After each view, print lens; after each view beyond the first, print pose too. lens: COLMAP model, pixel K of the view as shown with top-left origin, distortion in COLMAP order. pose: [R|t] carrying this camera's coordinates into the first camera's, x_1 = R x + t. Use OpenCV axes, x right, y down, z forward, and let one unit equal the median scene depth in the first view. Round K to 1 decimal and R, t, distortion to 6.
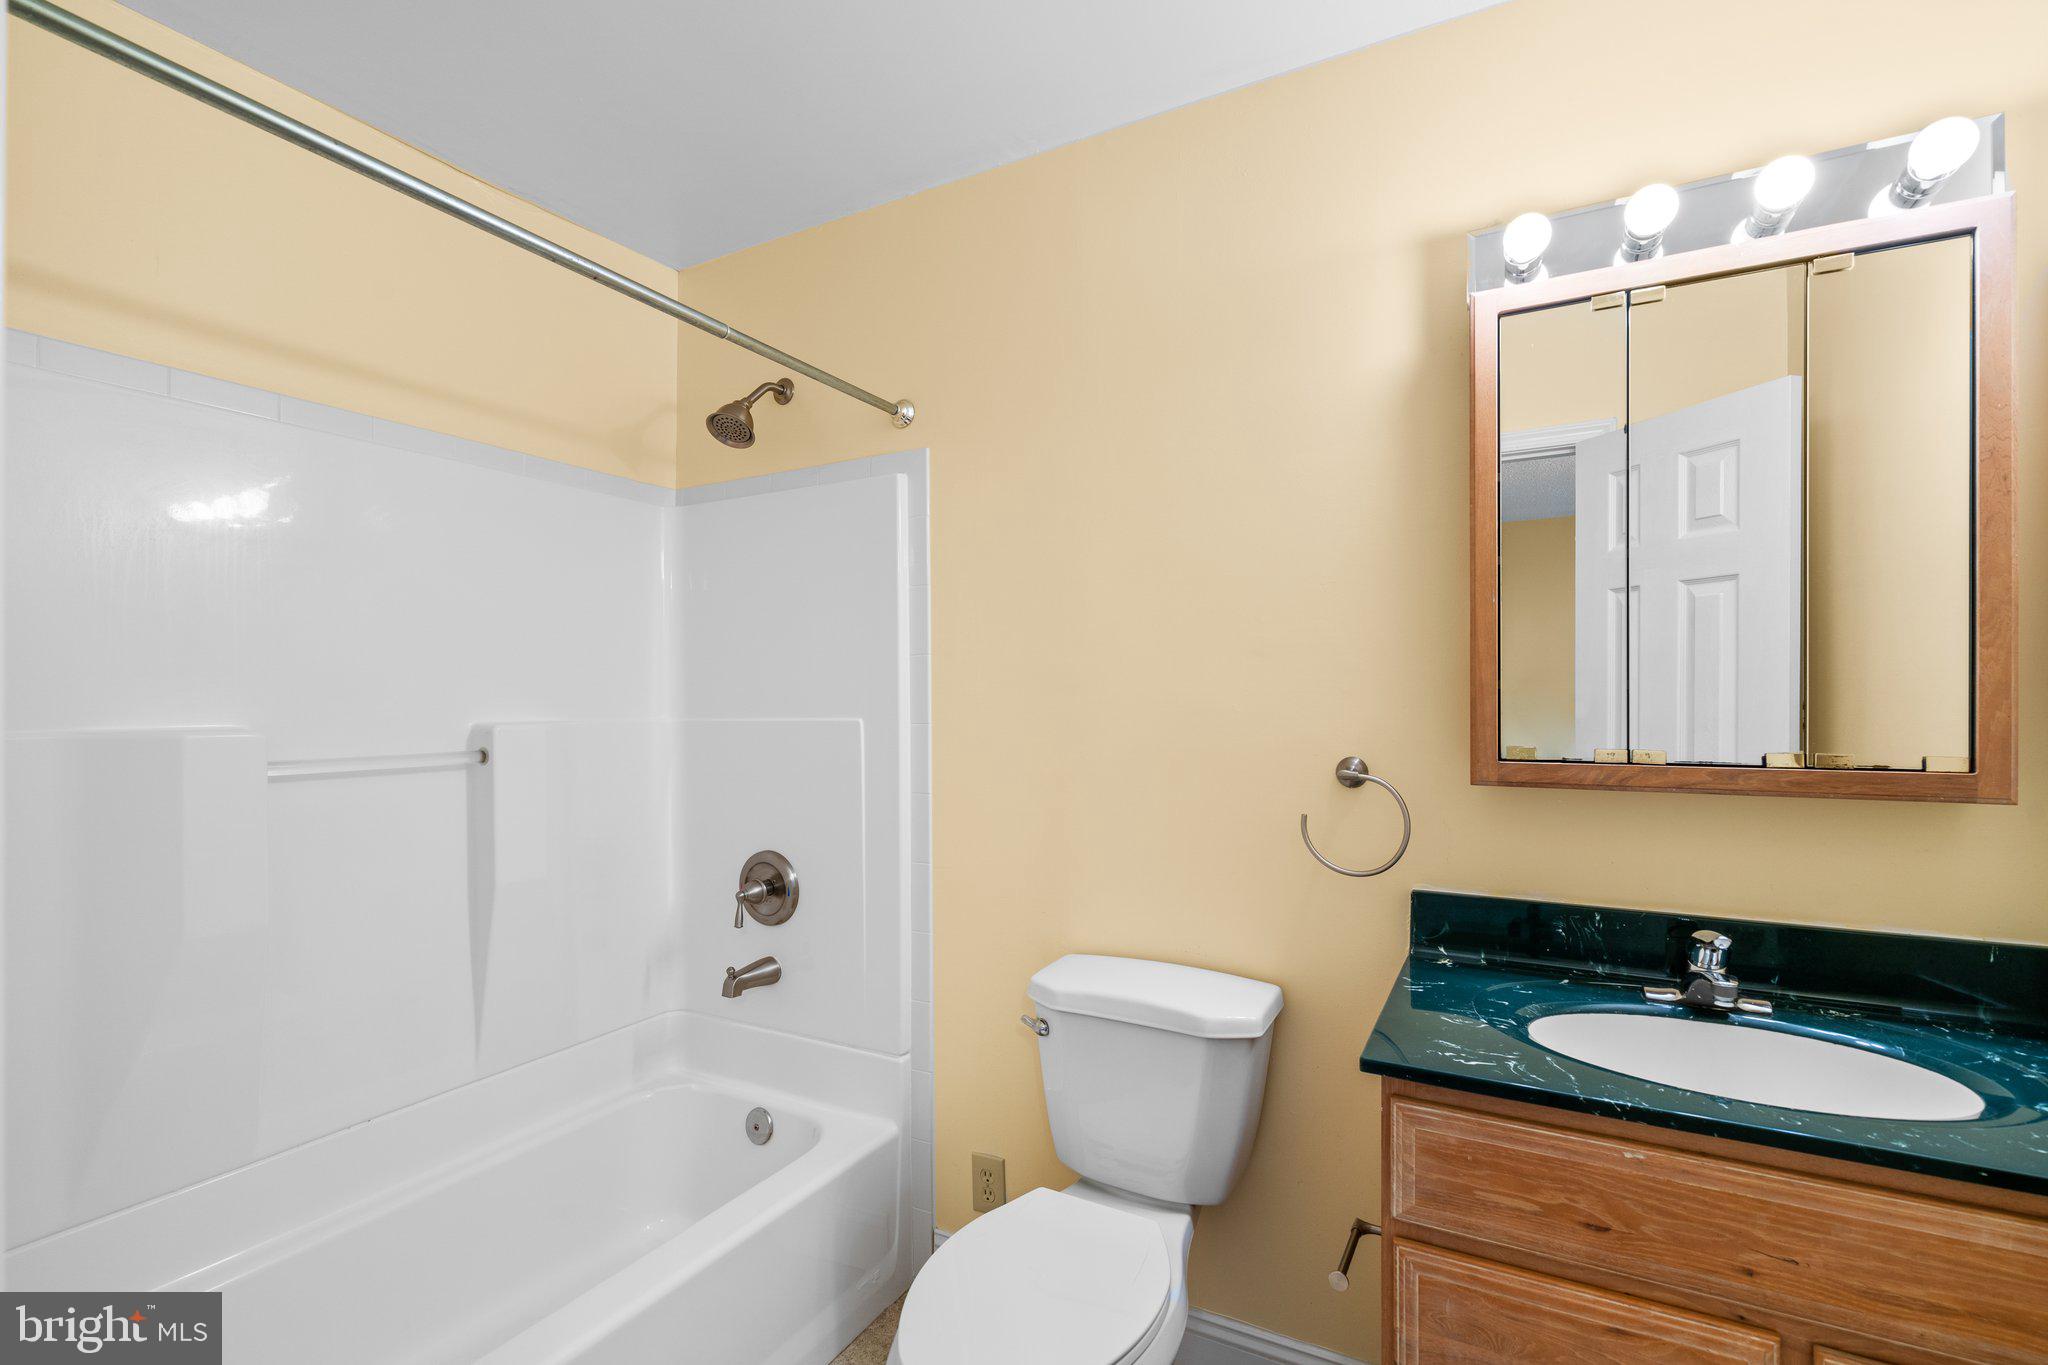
lens RADIAL K [[928.9, 0, 982.9], [0, 928.9, 704.4], [0, 0, 1]] dist [0.001857, 0.000349]
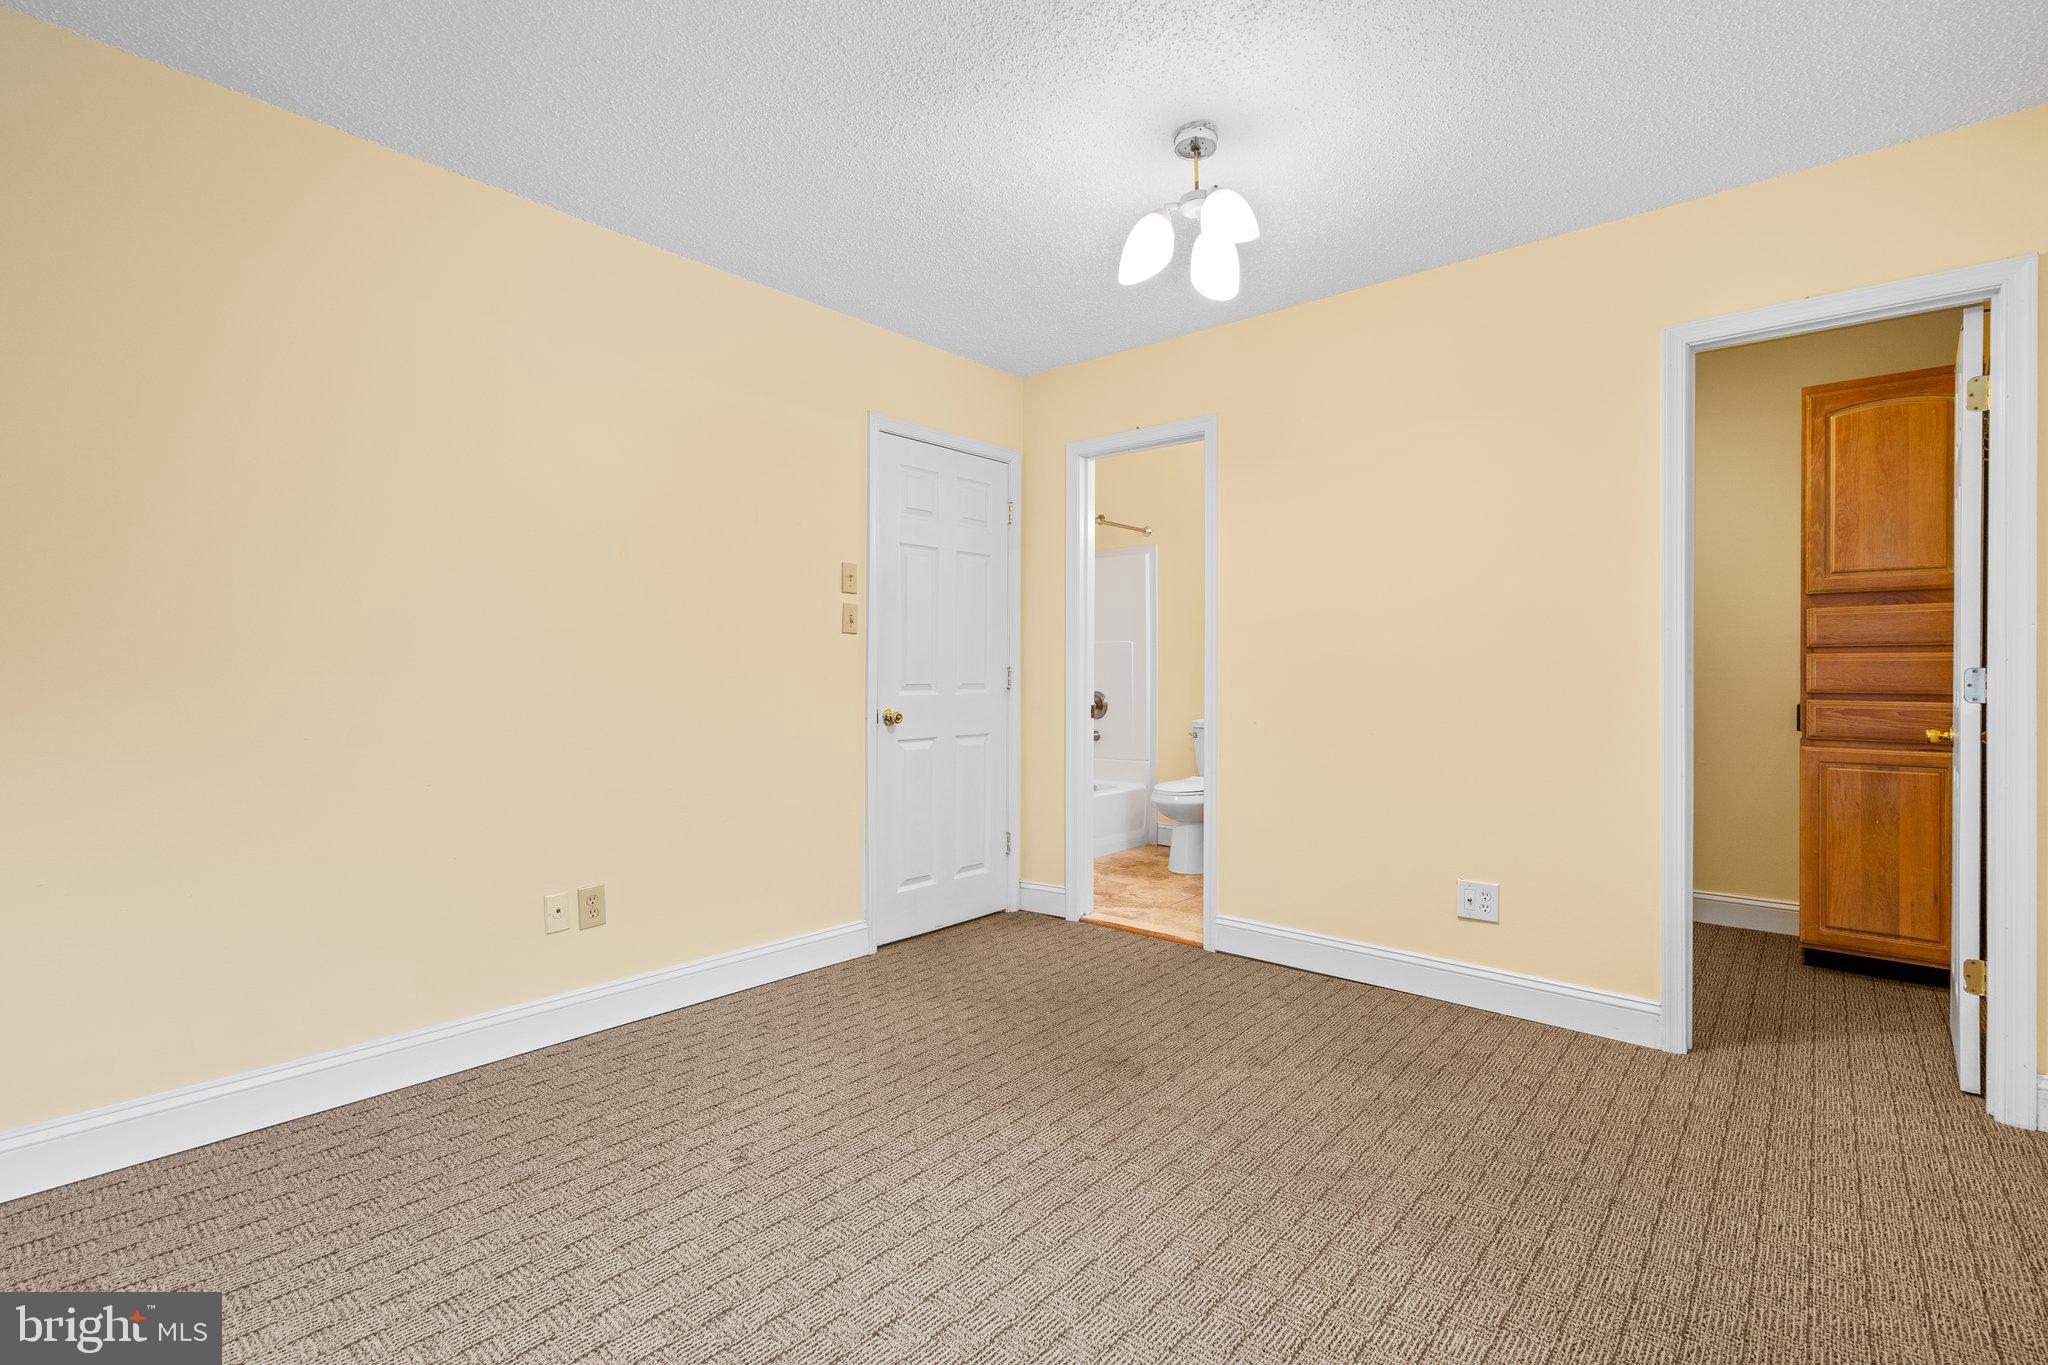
lens RADIAL K [[933.8, 0, 1022.1], [0, 933.8, 674.8], [0, 0, 1]] dist [0.000413, 0.000155]
pose [[0.981053, 0.008089, -0.193572, 0.123687], [-0.008719, 0.999959, -0.002403, 0.154041], [0.193545, 0.004045, 0.981083, -2.543214]]
